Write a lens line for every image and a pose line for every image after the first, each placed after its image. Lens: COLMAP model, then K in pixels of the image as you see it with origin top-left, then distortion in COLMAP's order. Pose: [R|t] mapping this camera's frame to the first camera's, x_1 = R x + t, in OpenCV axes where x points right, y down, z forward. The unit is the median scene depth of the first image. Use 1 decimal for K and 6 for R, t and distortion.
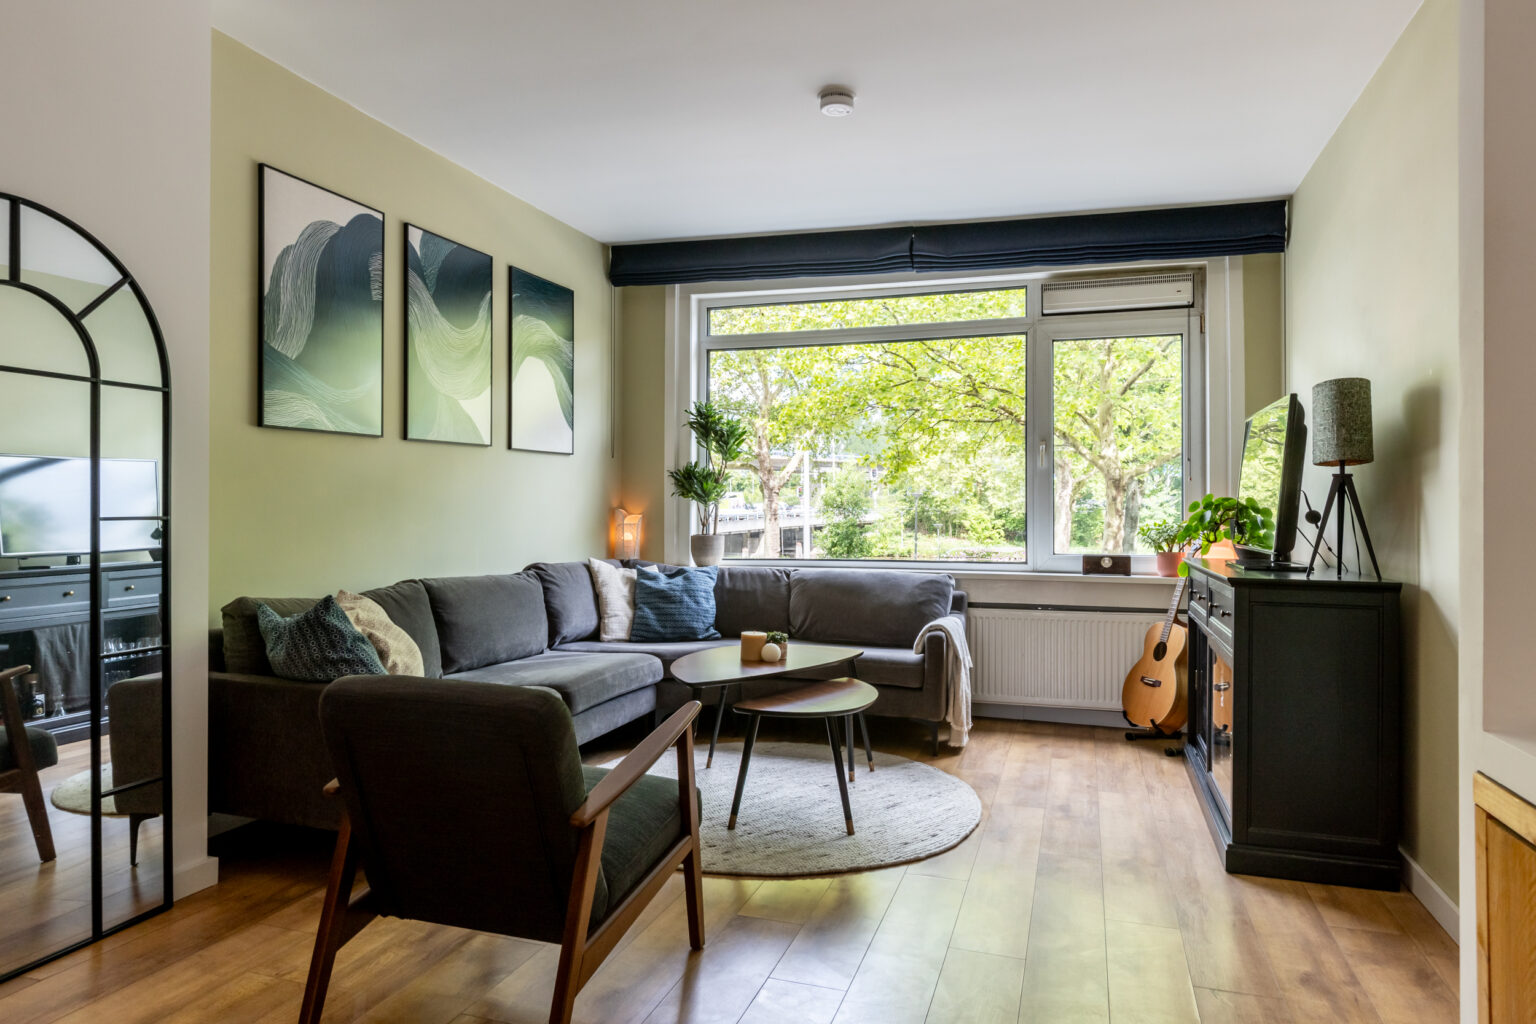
lens RADIAL K [[964.5, 0, 769.5], [0, 964.5, 486.9], [0, 0, 1]] dist [-0.004424, -0.002725]
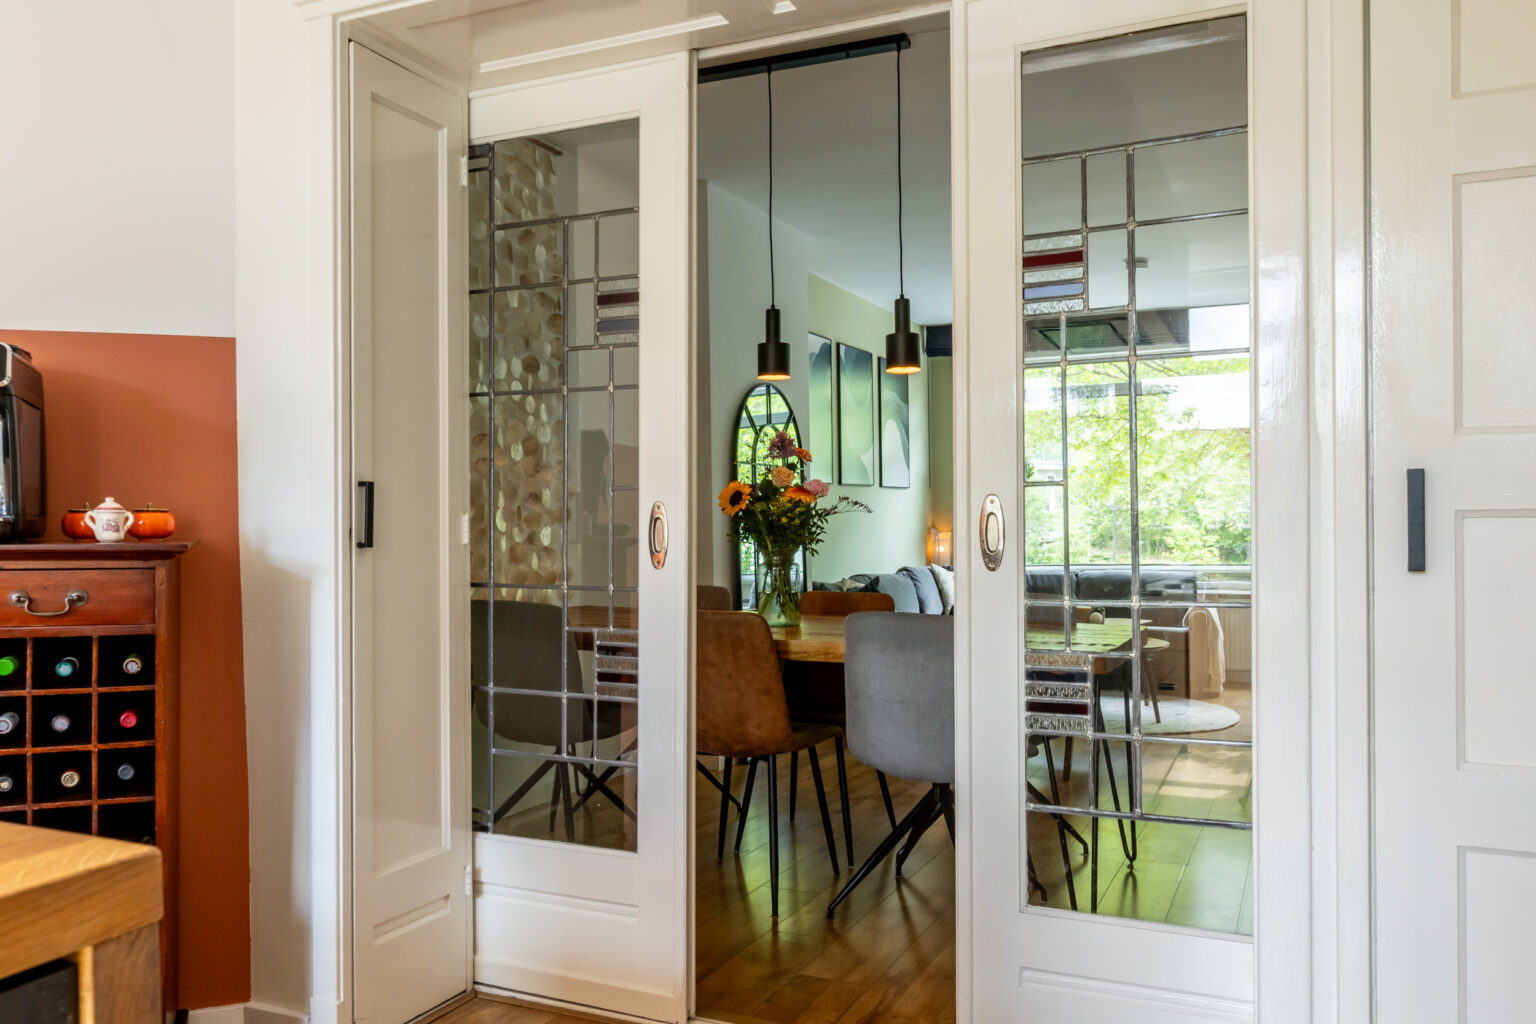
lens RADIAL K [[1188.2, 0, 768.0], [0, 1188.2, 512.0], [0, 0, 1]] dist [0.011850, 0.002234]
pose [[0.992516, -0.015721, -0.121097, -0.221177], [0.016958, 0.999814, 0.009193, -0.020674], [0.120930, -0.011178, 0.992598, -0.742279]]
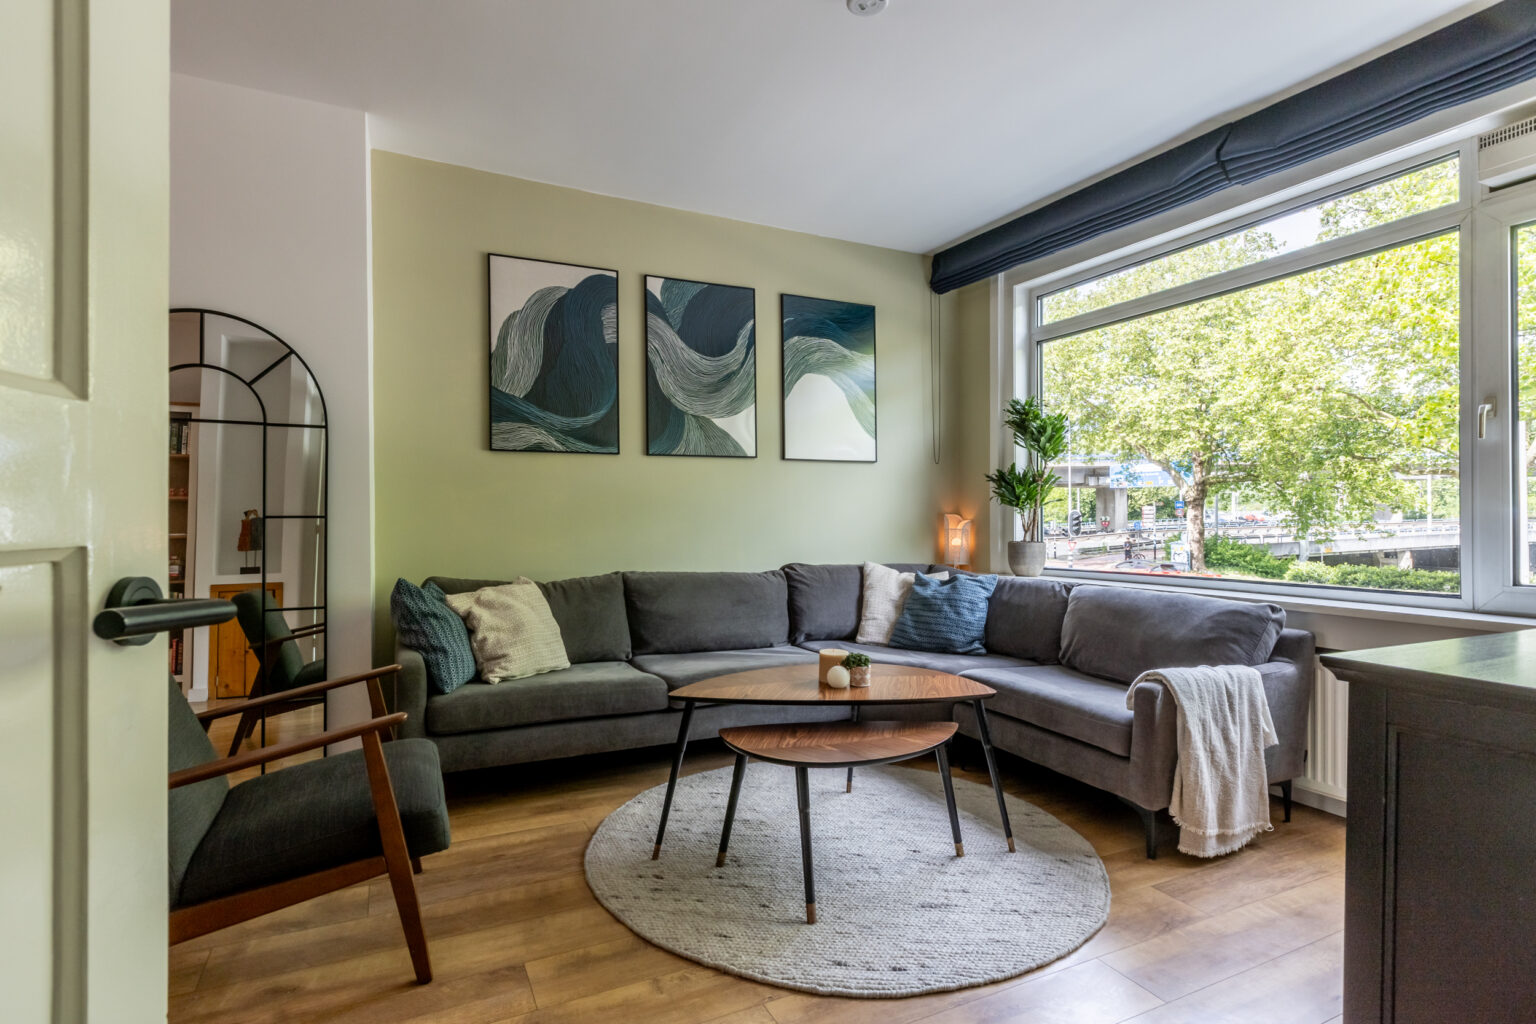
lens RADIAL K [[762.8, 0, 768.0], [0, 762.8, 512.0], [0, 0, 1]] dist [0.001125, 0.000443]
pose [[0.694074, -0.007374, -0.719866, 0.345251], [0.016077, 0.999857, 0.005259, 0.015924], [0.719725, -0.015223, 0.694093, 0.373342]]
